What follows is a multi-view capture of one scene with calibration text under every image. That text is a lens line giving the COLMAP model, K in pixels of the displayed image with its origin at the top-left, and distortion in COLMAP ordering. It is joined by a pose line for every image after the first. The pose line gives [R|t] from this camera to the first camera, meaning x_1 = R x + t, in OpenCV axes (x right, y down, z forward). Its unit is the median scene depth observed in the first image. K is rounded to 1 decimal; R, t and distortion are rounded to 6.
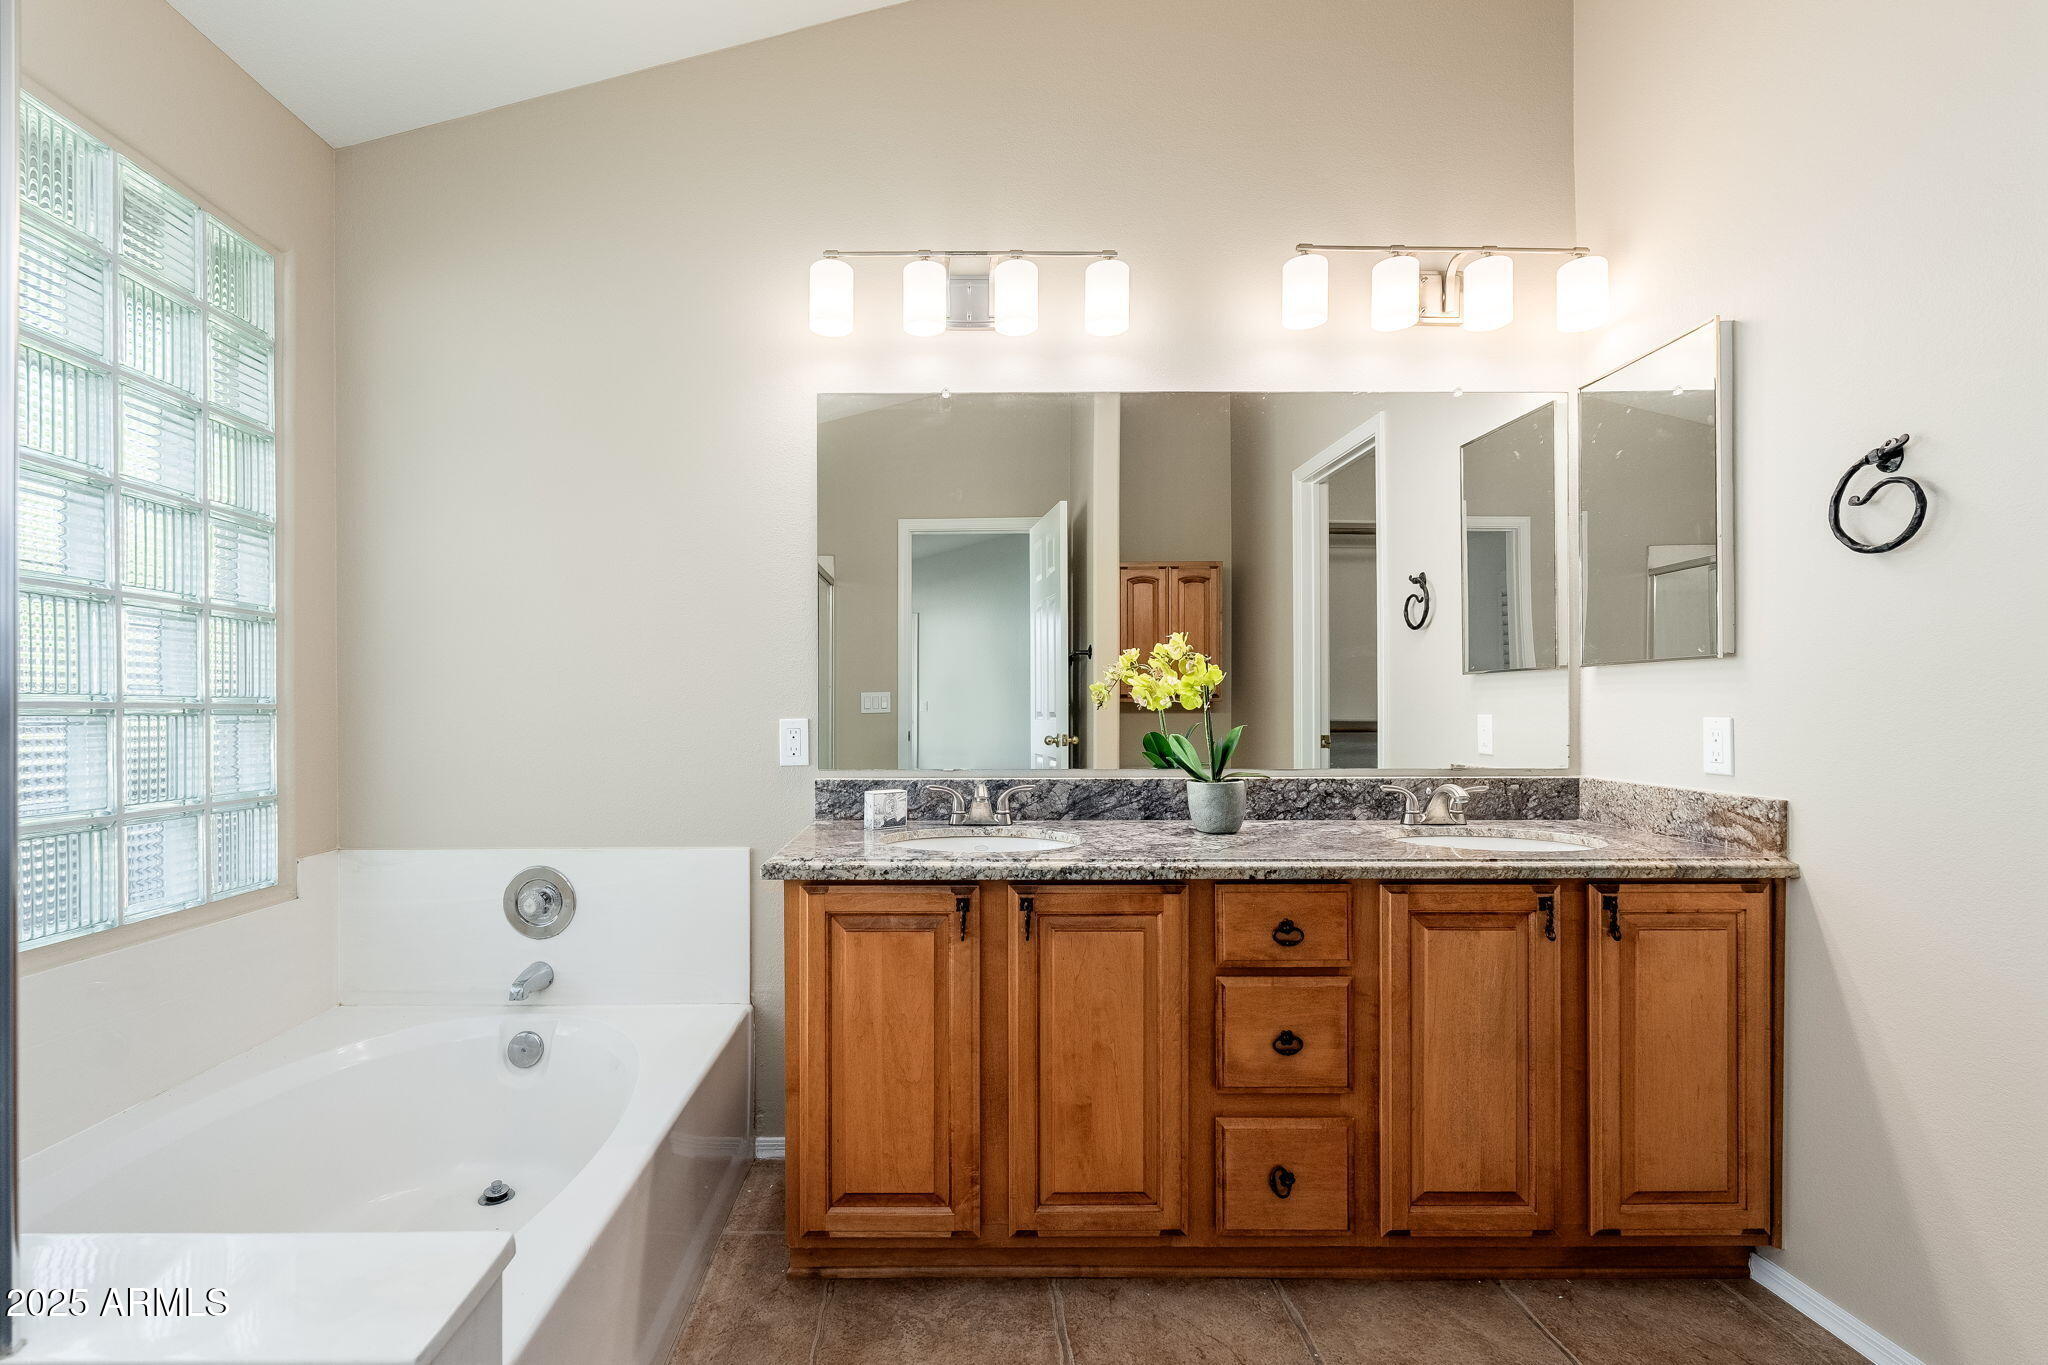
lens RADIAL K [[892.9, 0, 1021.5], [0, 892.9, 686.9], [0, 0, 1]] dist [-0.010150, -0.000127]
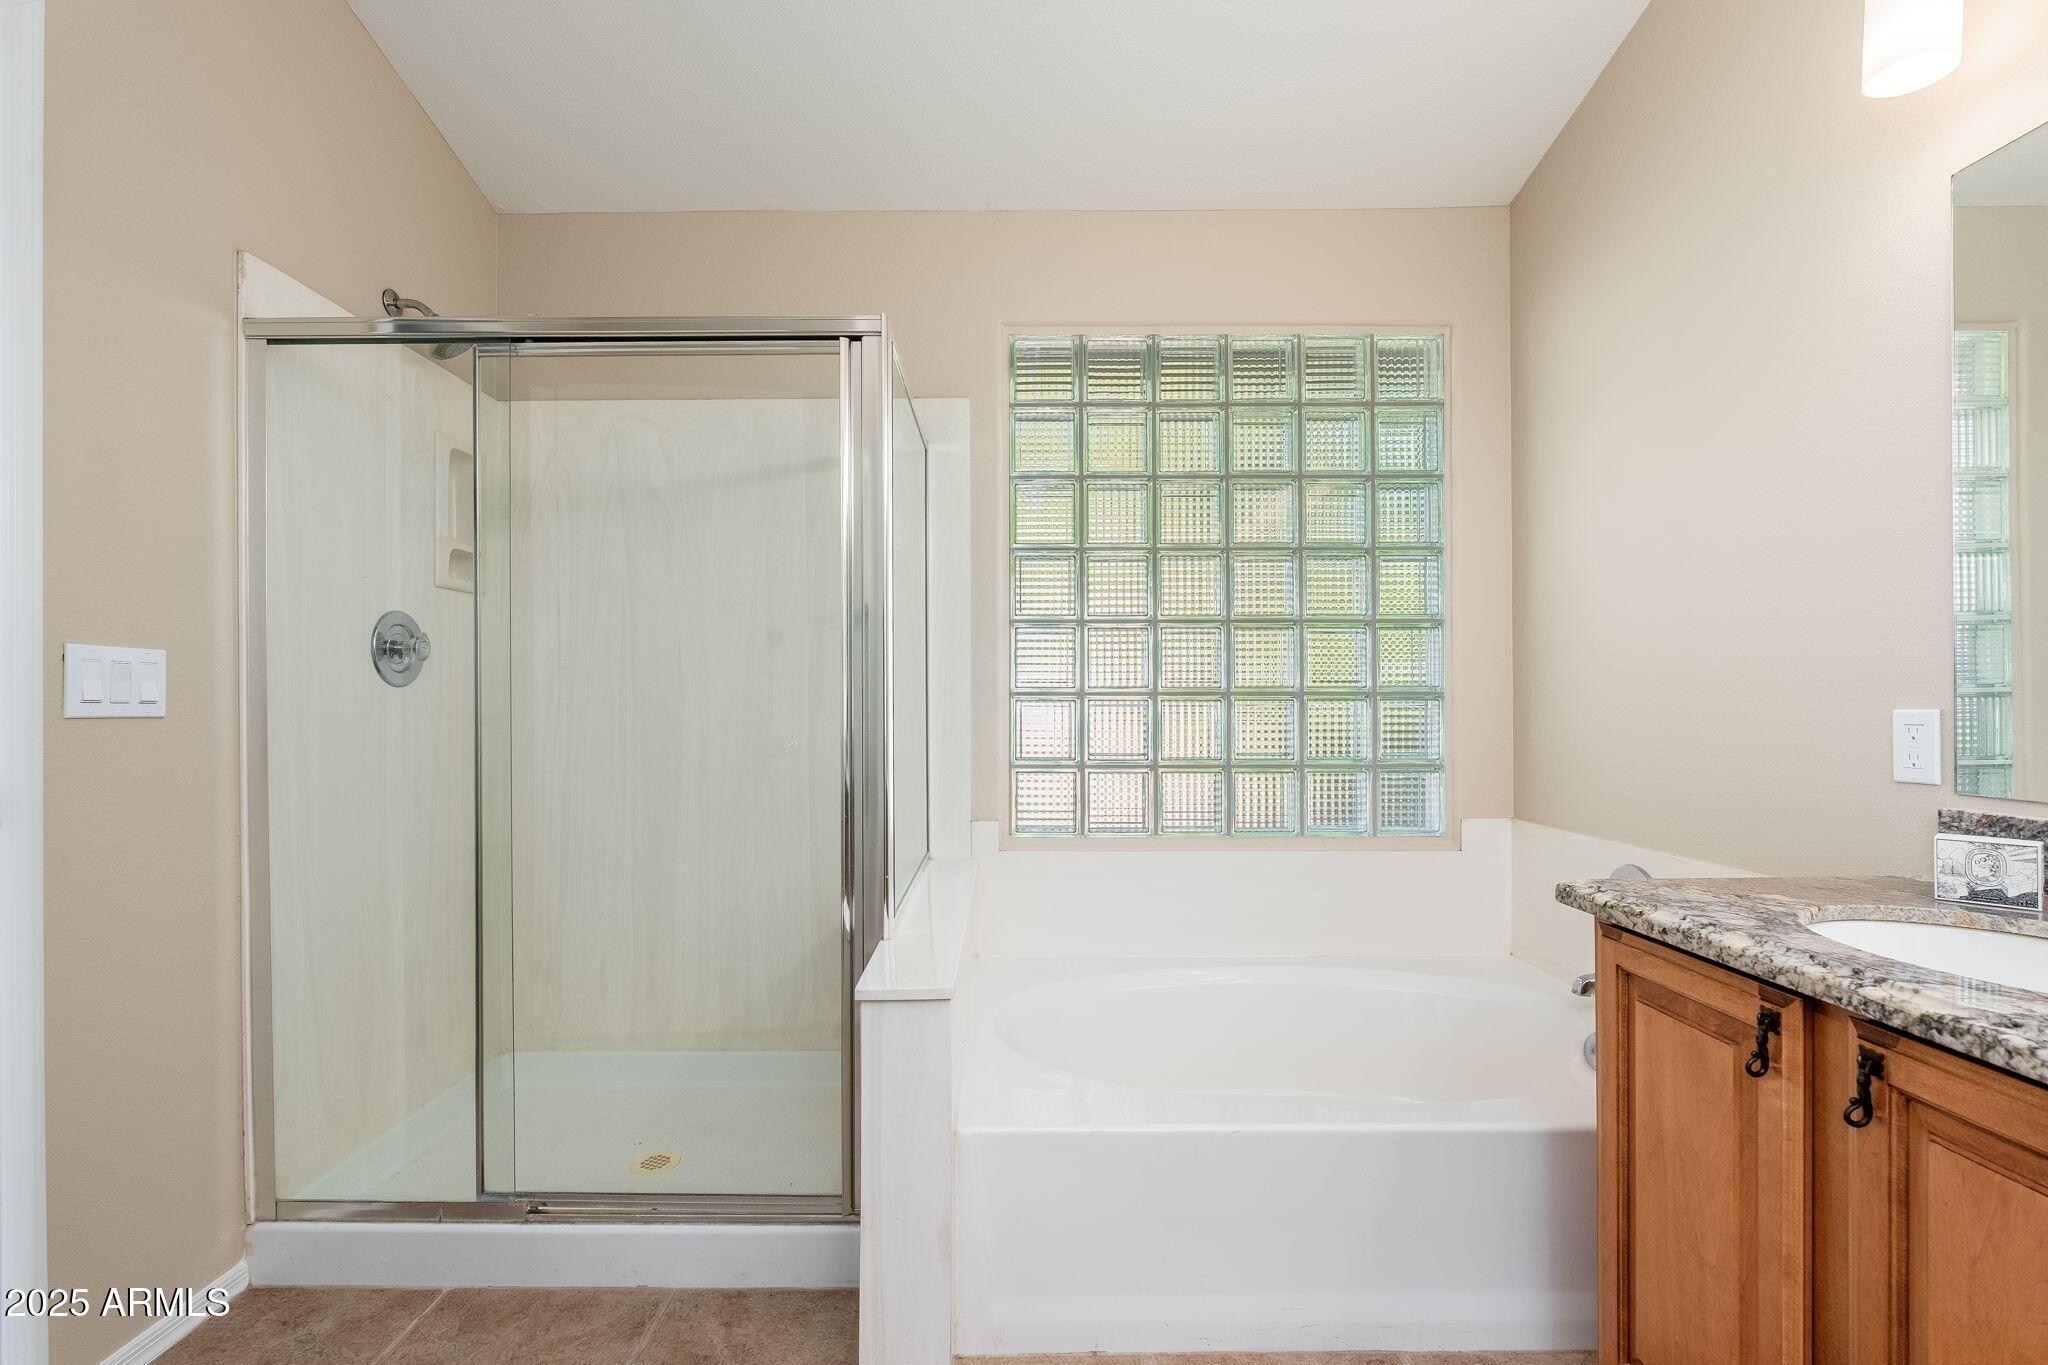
lens RADIAL K [[982.7, 0, 1024.0], [0, 982.7, 682.5], [0, 0, 1]] dist [-0.001547, 0.000391]
pose [[0.002388, -0.007437, -0.999969, 0.592434], [0.019408, 0.999784, -0.007389, 0.012704], [0.999809, -0.019390, 0.002532, 0.500987]]
